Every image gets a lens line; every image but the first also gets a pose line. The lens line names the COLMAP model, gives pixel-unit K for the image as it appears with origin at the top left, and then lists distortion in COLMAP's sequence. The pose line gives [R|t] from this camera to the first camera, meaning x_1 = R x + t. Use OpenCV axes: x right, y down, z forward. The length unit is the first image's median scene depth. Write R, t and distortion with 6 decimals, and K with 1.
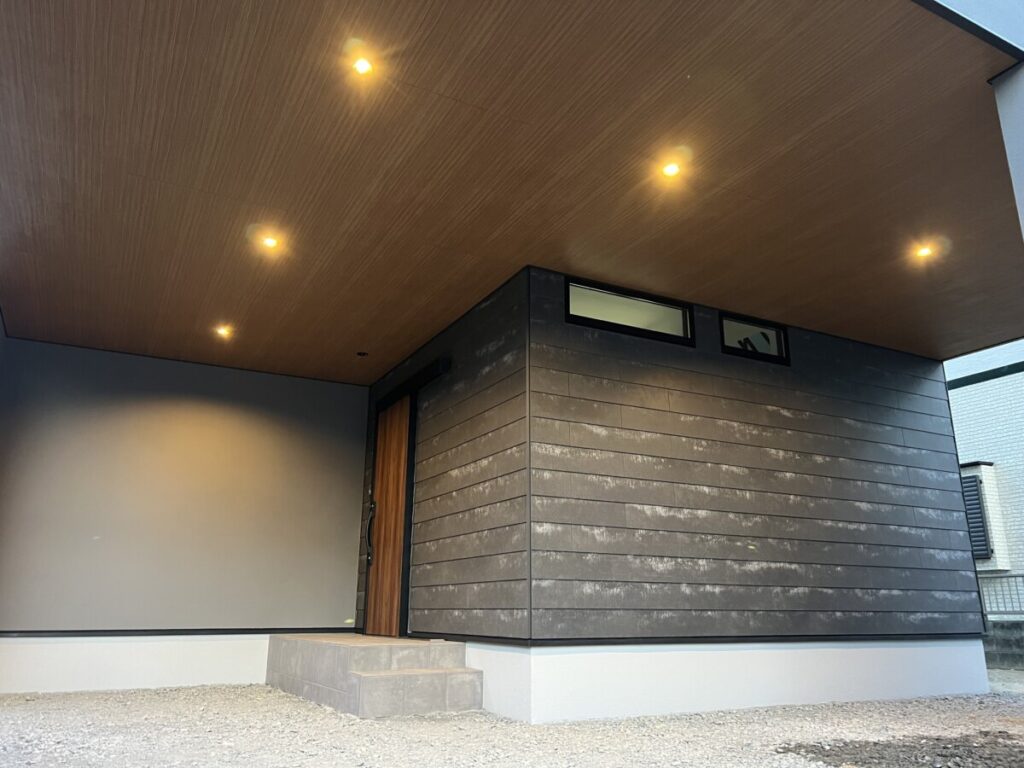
lens RADIAL K [[784.2, 0, 509.8], [0, 784.2, 391.5], [0, 0, 1]] dist [0.035307, -0.023821]
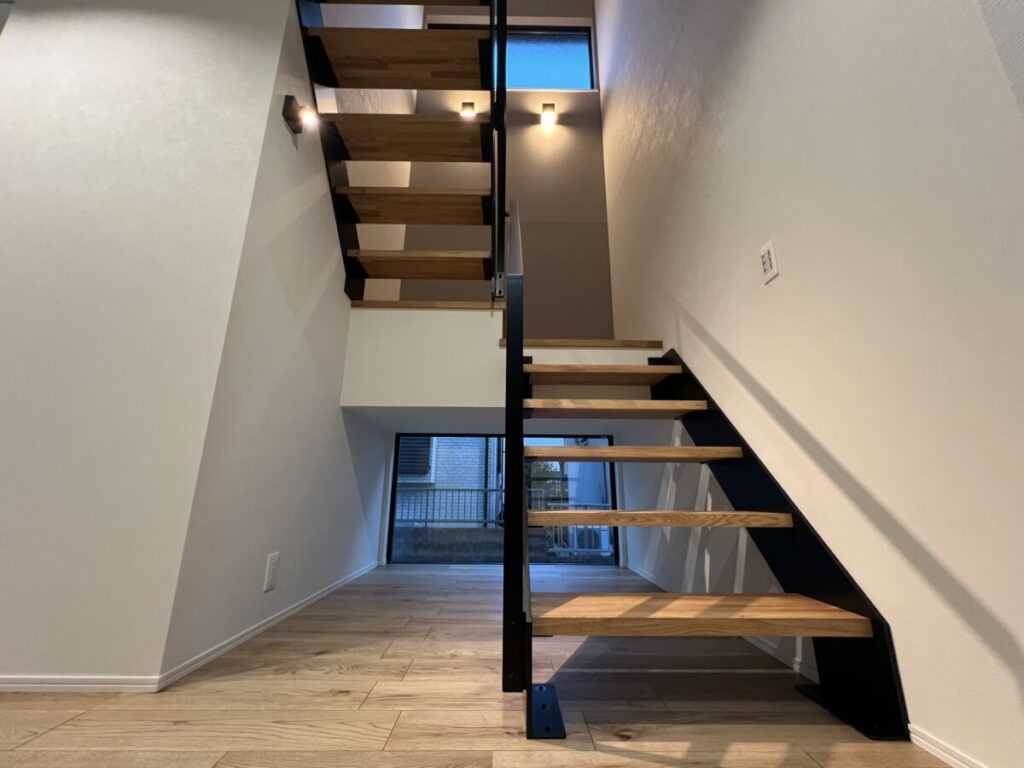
lens RADIAL K [[414.7, 0, 508.8], [0, 414.7, 384.8], [0, 0, 1]] dist [0.000575, 0.000003]
pose [[0.461930, 0.231454, 0.856183, 0.175964], [-0.252246, 0.959767, -0.123364, 0.245955], [-0.850290, -0.158983, 0.501728, 1.152963]]
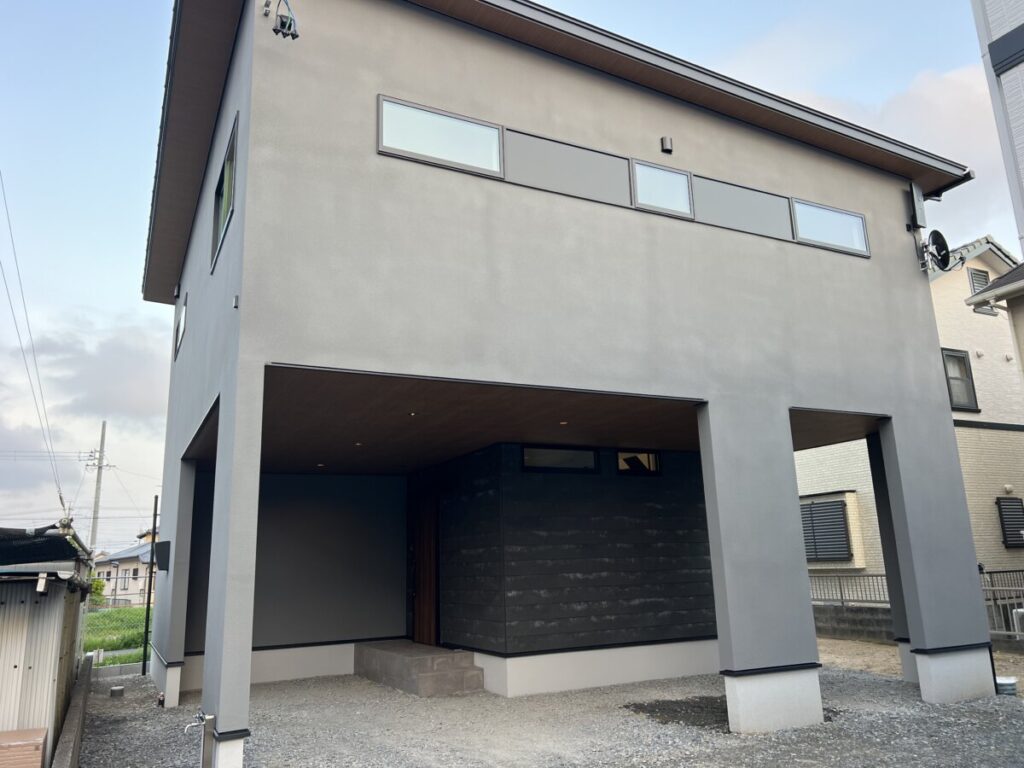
lens RADIAL K [[784.2, 0, 513.6], [0, 784.2, 377.5], [0, 0, 1]] dist [0.035307, -0.023821]
pose [[0.999034, -0.041261, -0.015134, 0.085897], [0.041759, 0.998542, 0.034220, -0.357826], [0.013700, -0.034819, 0.999300, -0.758556]]
